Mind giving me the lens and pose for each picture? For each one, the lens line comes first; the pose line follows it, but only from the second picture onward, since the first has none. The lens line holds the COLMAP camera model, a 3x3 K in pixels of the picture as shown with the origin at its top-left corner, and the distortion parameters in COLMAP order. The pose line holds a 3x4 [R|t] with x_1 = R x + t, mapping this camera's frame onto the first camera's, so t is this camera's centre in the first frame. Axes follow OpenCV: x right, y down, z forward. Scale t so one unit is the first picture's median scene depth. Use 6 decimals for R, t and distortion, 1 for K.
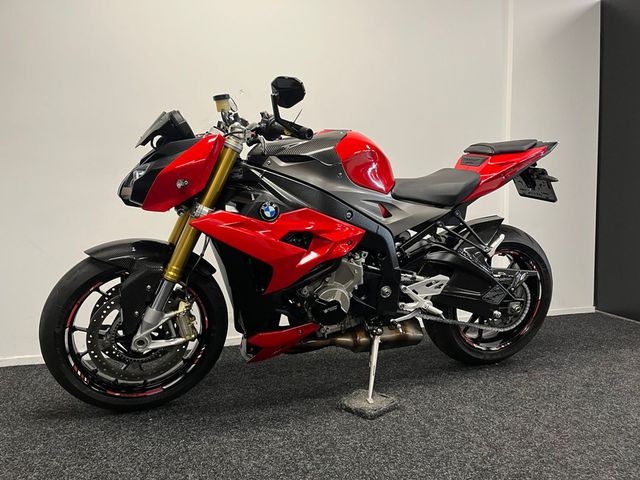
lens RADIAL K [[475.5, 0, 317.0], [0, 475.5, 239.4], [0, 0, 1]] dist [0.041936, -0.005293]
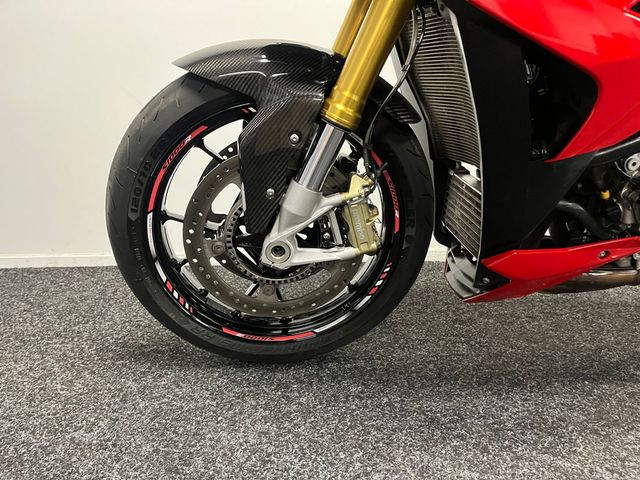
lens RADIAL K [[475.5, 0, 317.0], [0, 475.5, 239.4], [0, 0, 1]] dist [0.041936, -0.005293]
pose [[0.963009, 0.069556, -0.260338, -0.187336], [-0.021540, 0.982891, 0.182926, 0.104952], [0.268608, -0.170552, 0.948031, 0.506853]]
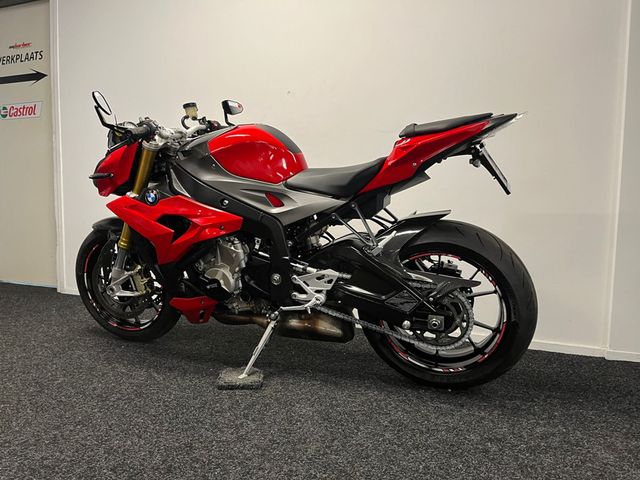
lens RADIAL K [[475.5, 0, 317.0], [0, 475.5, 239.4], [0, 0, 1]] dist [0.041936, -0.005293]
pose [[0.769916, 0.072397, -0.634025, 0.934694], [-0.060722, 0.997347, 0.040146, -0.023995], [0.635249, 0.007590, 0.772270, 0.283645]]
